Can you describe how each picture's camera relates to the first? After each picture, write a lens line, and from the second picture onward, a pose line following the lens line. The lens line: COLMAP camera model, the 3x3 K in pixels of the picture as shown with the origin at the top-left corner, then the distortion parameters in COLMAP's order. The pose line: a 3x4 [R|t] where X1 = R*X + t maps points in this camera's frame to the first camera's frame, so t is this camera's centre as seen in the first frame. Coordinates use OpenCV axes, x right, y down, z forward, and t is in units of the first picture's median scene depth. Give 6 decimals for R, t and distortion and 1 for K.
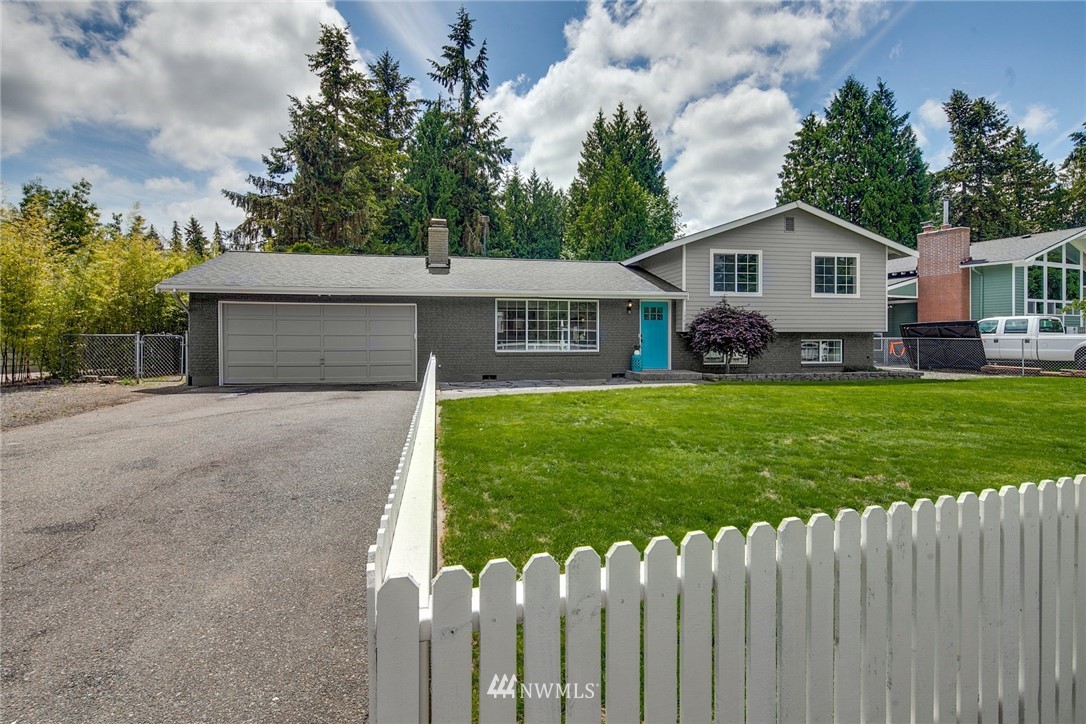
lens RADIAL K [[762.5, 0, 542.3], [0, 762.5, 355.3], [0, 0, 1]] dist [-0.002563, 0.000999]
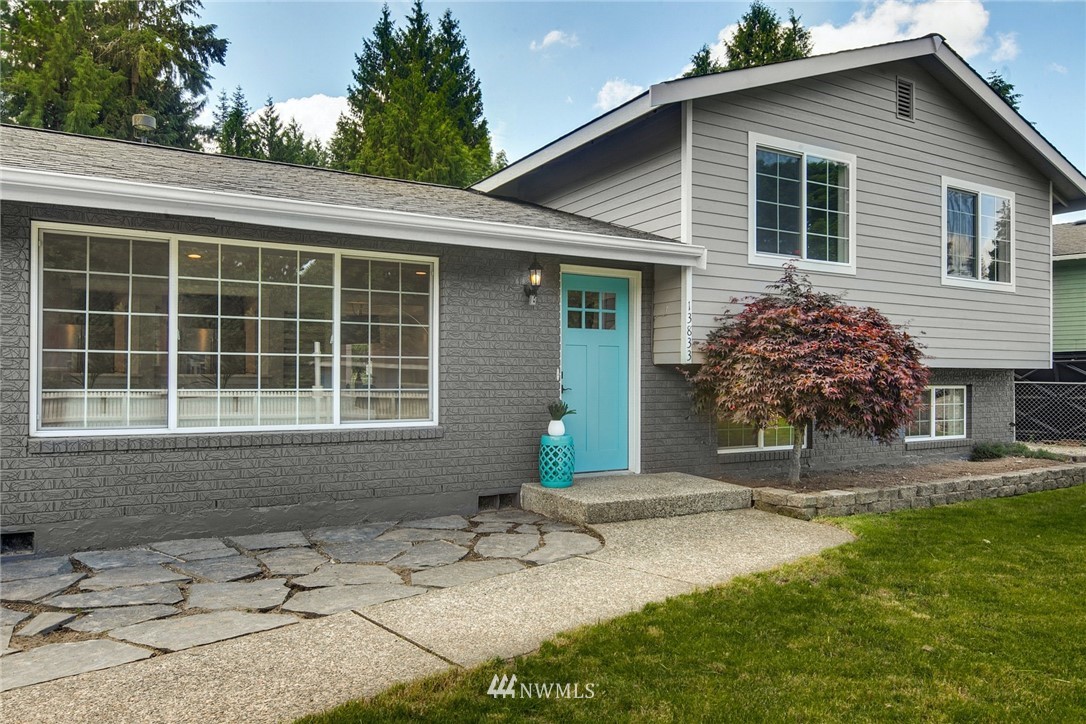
lens RADIAL K [[762.5, 0, 536.3], [0, 762.5, 366.2], [0, 0, 1]] dist [-0.002563, 0.000999]
pose [[0.954204, 0.008726, 0.299031, 0.011990], [0.003495, 0.999181, -0.040308, -0.009739], [-0.299138, 0.039507, 0.953392, 0.413531]]
